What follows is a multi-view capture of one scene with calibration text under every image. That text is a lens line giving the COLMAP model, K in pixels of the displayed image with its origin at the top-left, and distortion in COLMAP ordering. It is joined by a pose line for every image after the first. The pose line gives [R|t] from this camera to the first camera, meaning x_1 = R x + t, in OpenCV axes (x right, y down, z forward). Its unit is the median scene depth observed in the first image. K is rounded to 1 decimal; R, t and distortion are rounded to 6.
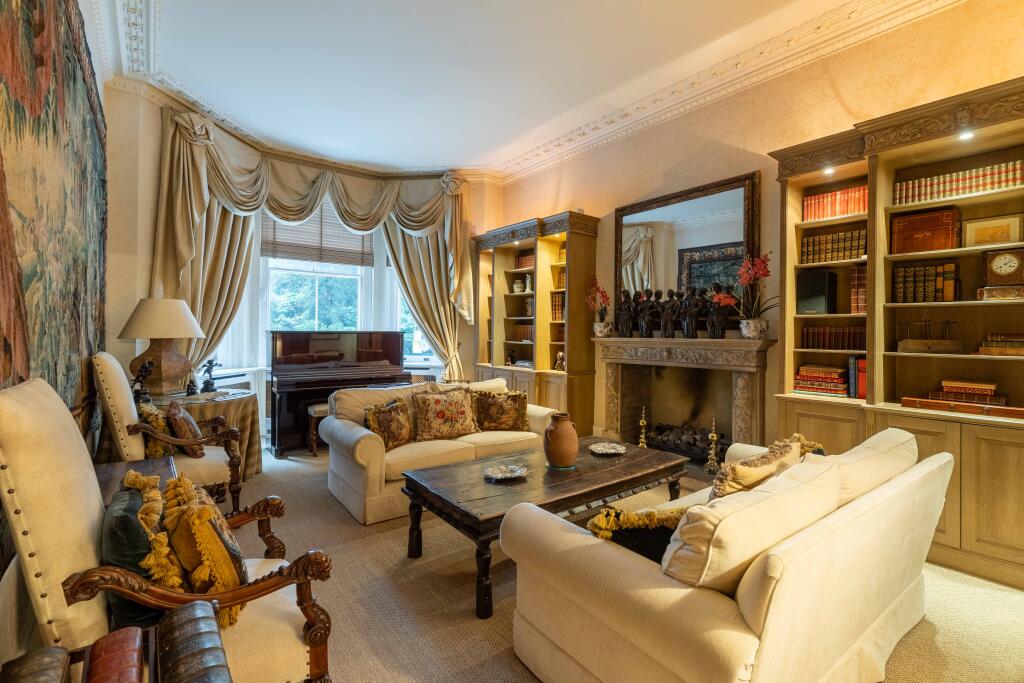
lens RADIAL K [[466.9, 0, 510.3], [0, 466.9, 337.0], [0, 0, 1]] dist [0.000947, -0.000038]
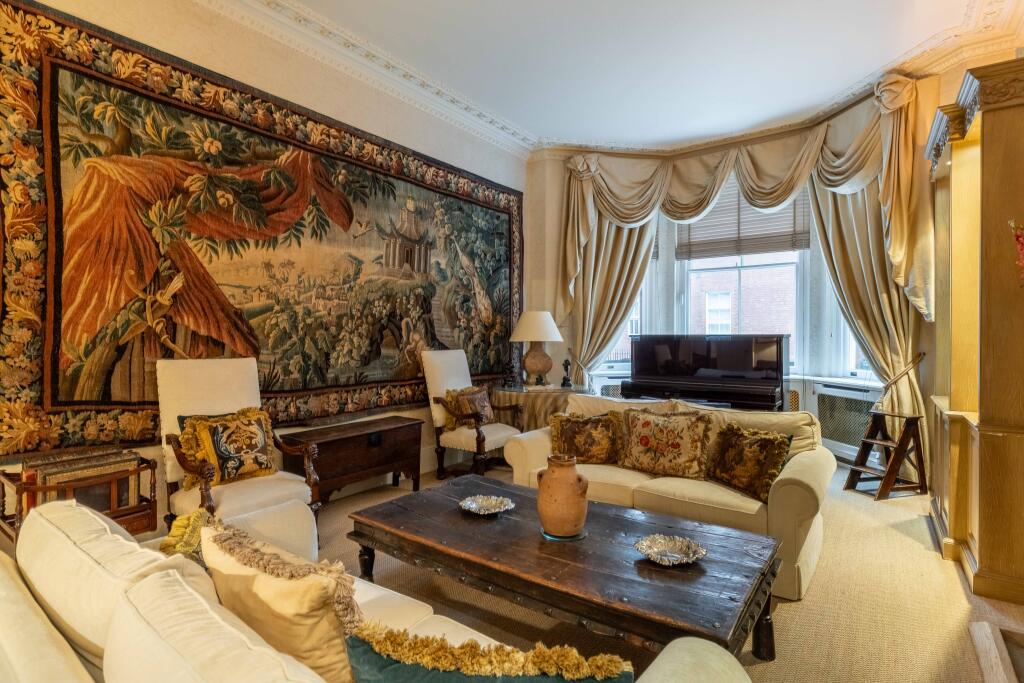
lens RADIAL K [[497.1, 0, 509.4], [0, 497.1, 339.3], [0, 0, 1]] dist [0.000579, 0.000023]
pose [[0.282260, 0.004367, -0.959328, 0.382064], [-0.004082, 0.999986, 0.003351, -0.005028], [0.959329, 0.002970, 0.282274, 0.349499]]
